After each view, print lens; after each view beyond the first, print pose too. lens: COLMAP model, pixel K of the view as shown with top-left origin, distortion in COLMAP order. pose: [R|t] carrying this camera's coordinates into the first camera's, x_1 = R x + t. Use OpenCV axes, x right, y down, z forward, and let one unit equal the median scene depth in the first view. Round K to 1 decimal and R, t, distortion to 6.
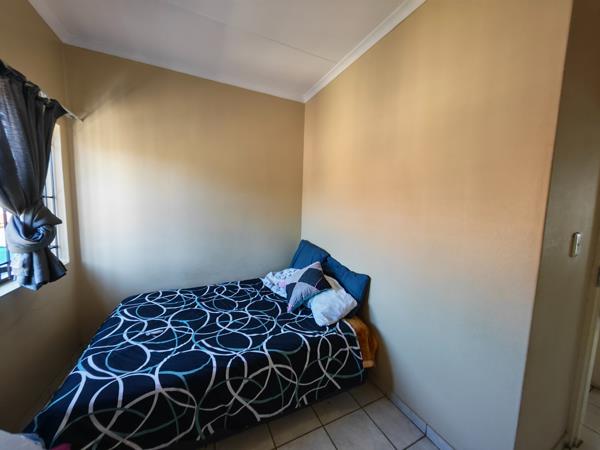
lens RADIAL K [[222.3, 0, 299.3], [0, 222.3, 225.4], [0, 0, 1]] dist [-0.006196, 0.000122]
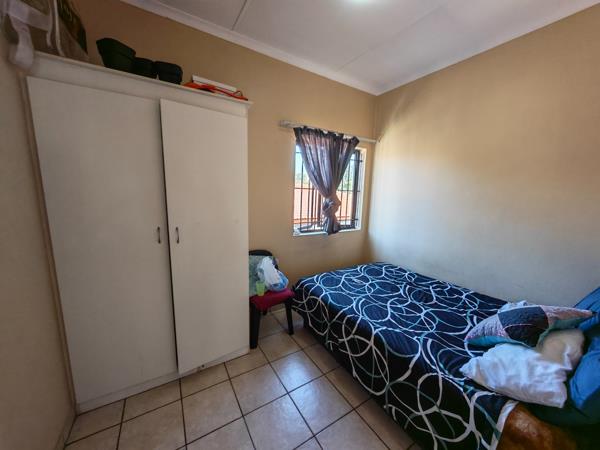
lens RADIAL K [[222.3, 0, 299.0], [0, 222.3, 224.5], [0, 0, 1]] dist [-0.006196, 0.000122]
pose [[0.095666, 0.123277, -0.987750, 0.660101], [-0.118150, 0.986693, 0.111702, -0.008585], [0.988377, 0.106017, 0.108958, 0.384422]]
